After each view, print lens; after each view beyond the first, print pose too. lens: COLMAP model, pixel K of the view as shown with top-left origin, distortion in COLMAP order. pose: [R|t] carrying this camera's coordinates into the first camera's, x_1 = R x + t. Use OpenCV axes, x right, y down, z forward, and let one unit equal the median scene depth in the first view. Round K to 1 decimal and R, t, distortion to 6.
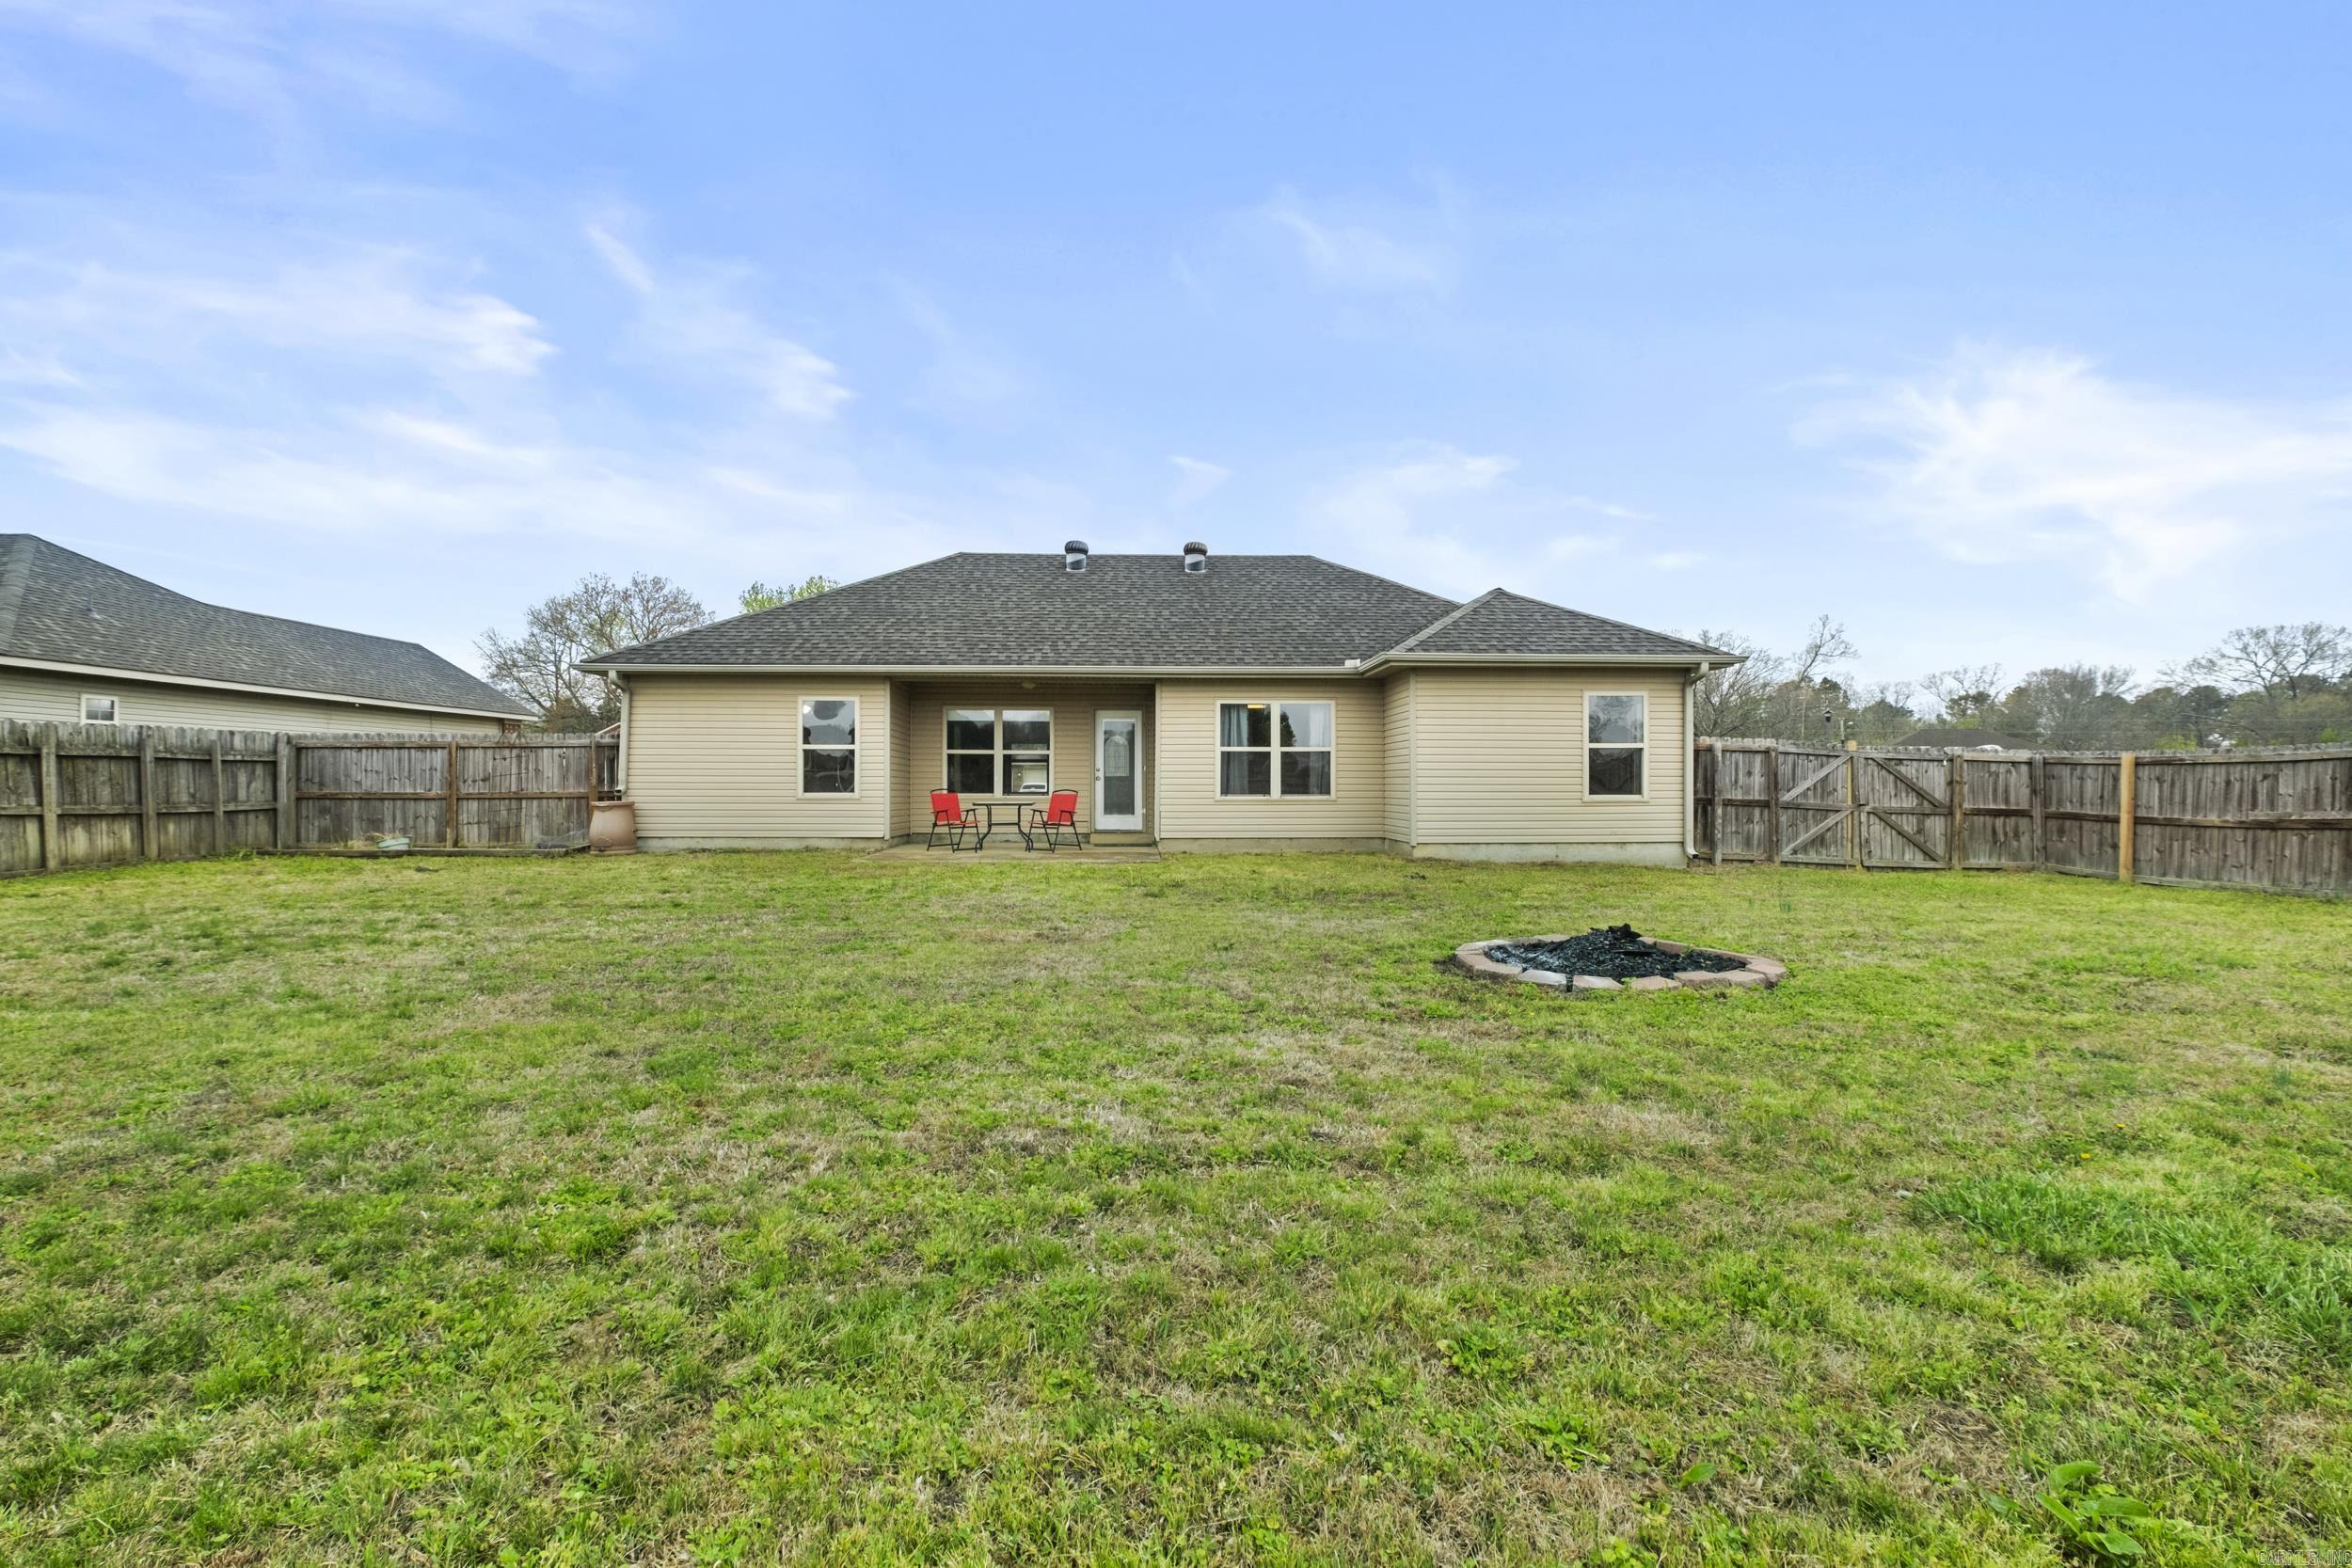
lens RADIAL K [[1014.3, 0, 1178.6], [0, 1014.3, 788.1], [0, 0, 1]] dist [0.000848, 0.000074]
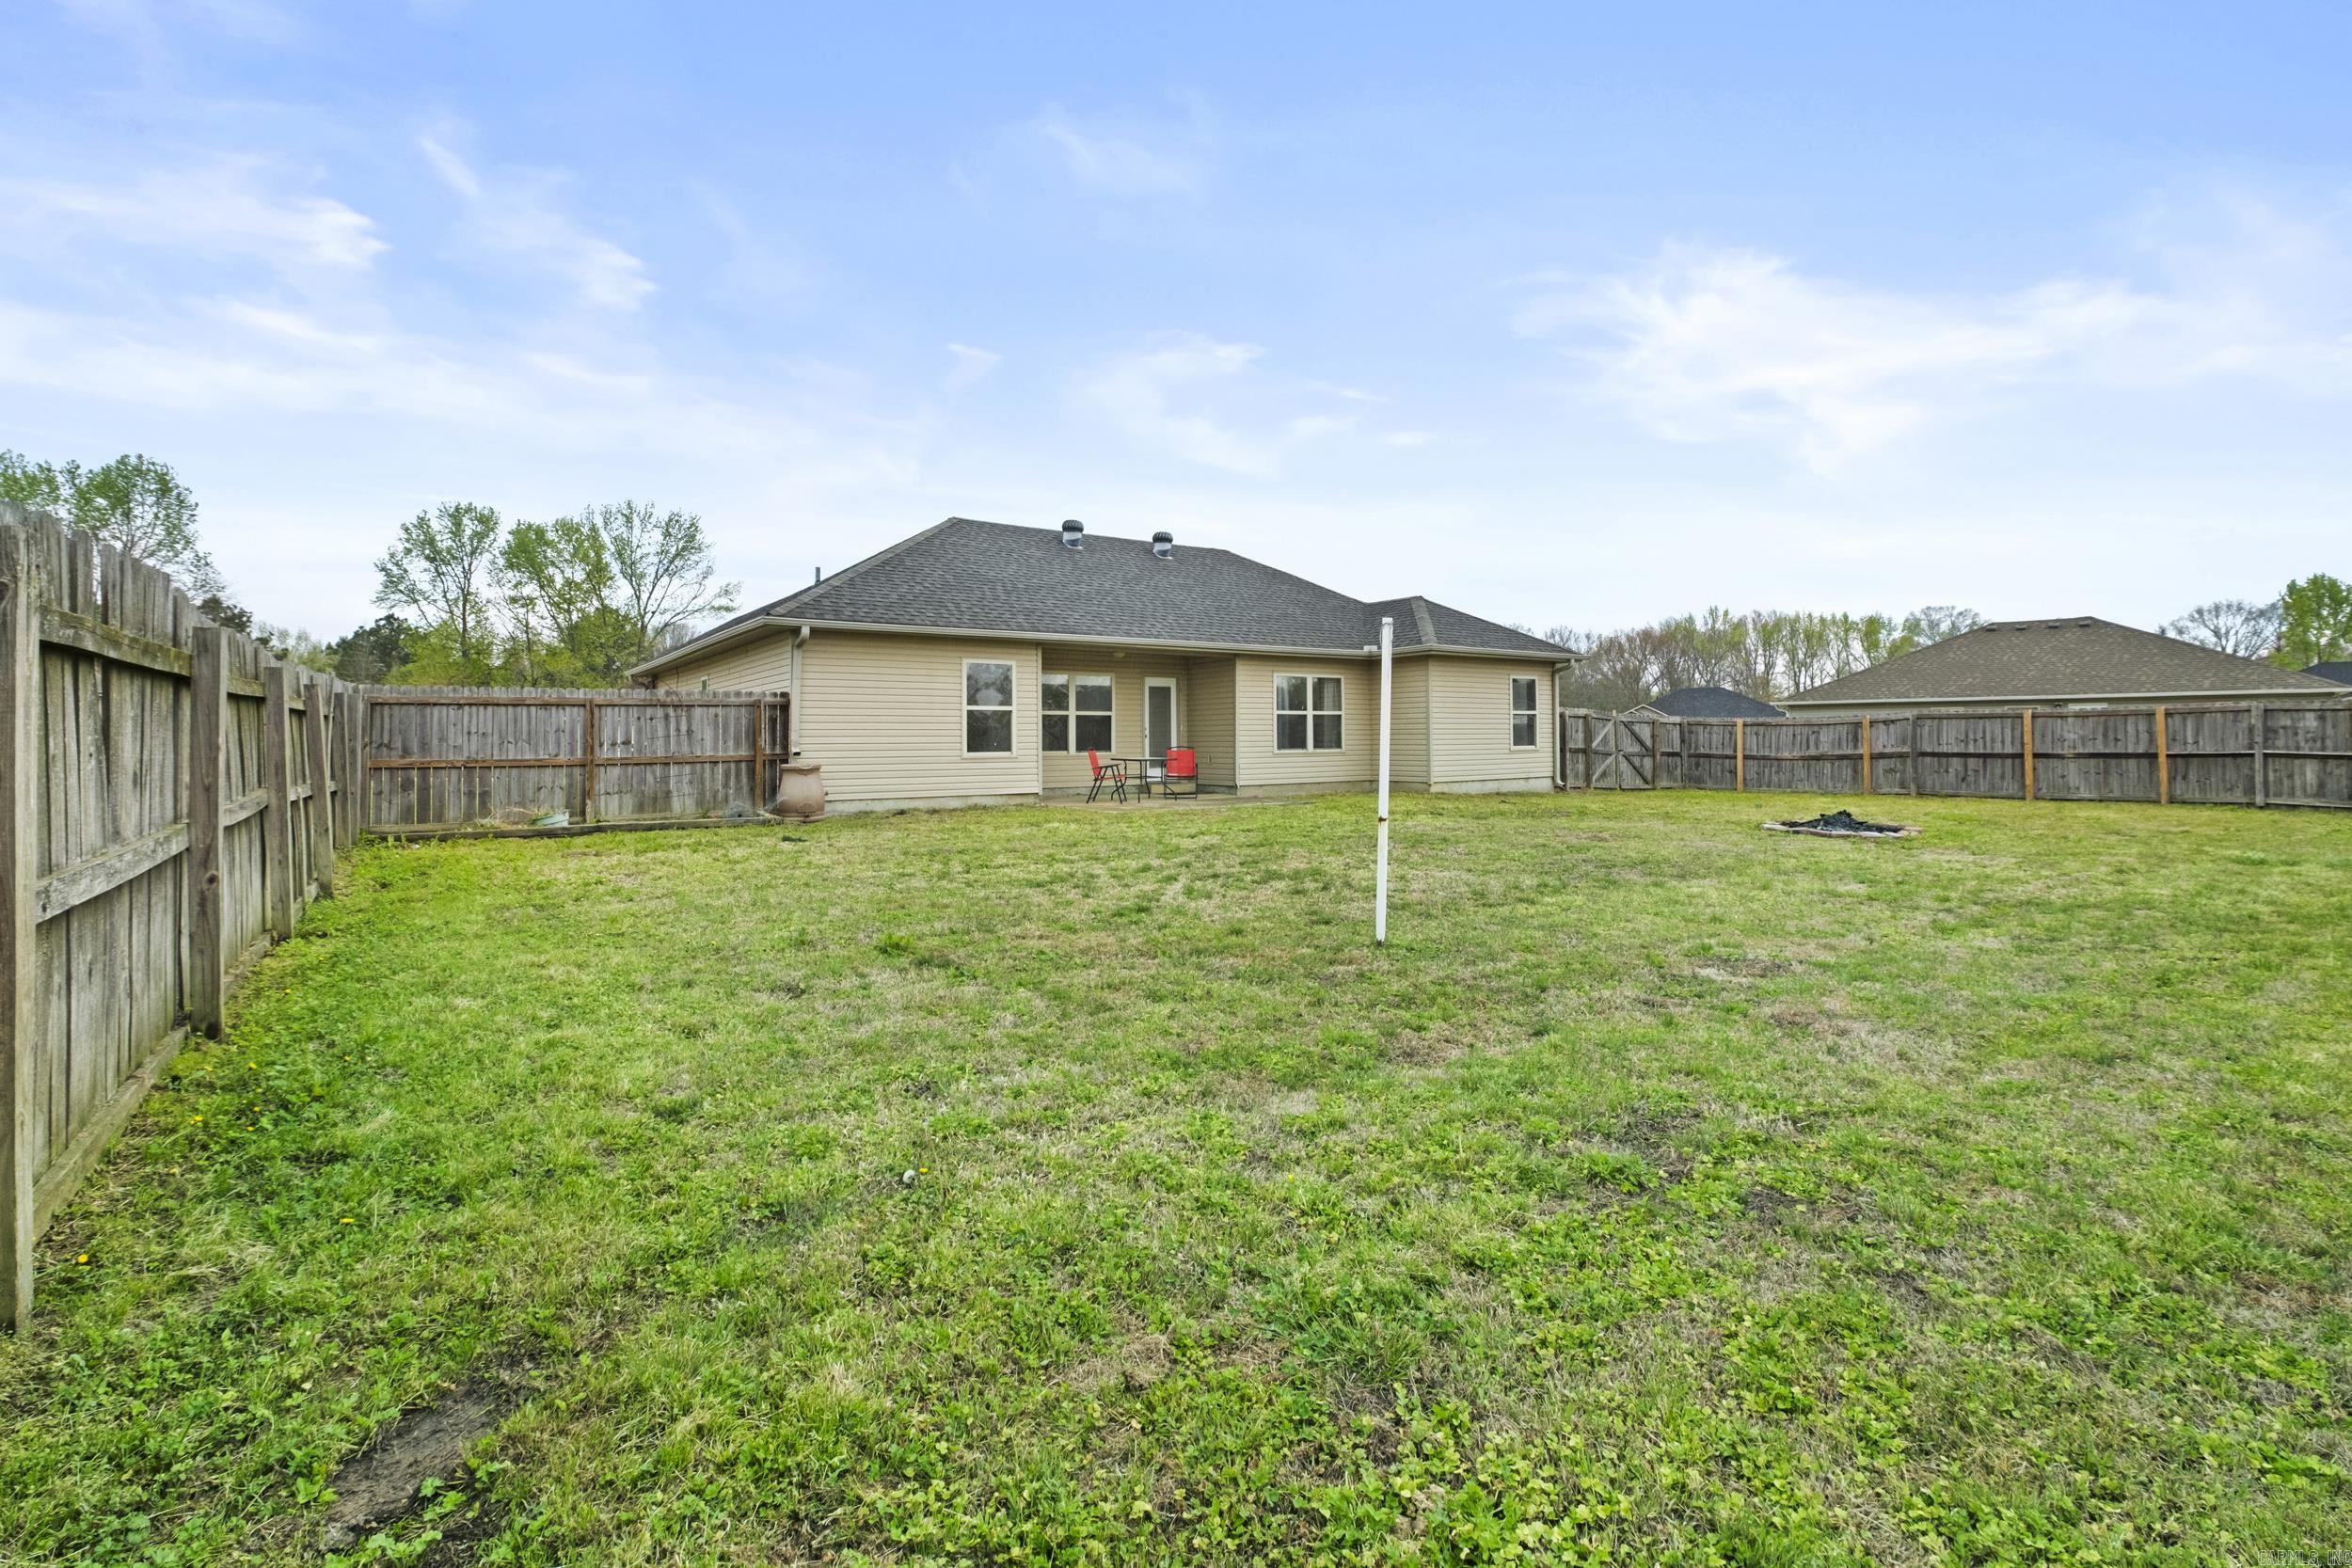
lens RADIAL K [[1014.3, 0, 1181.1], [0, 1014.3, 766.0], [0, 0, 1]] dist [0.000848, 0.000074]
pose [[0.844216, -0.021402, 0.535576, -0.750019], [0.010000, 0.999657, 0.024185, -0.004502], [-0.535910, -0.015061, 0.844141, 0.015868]]
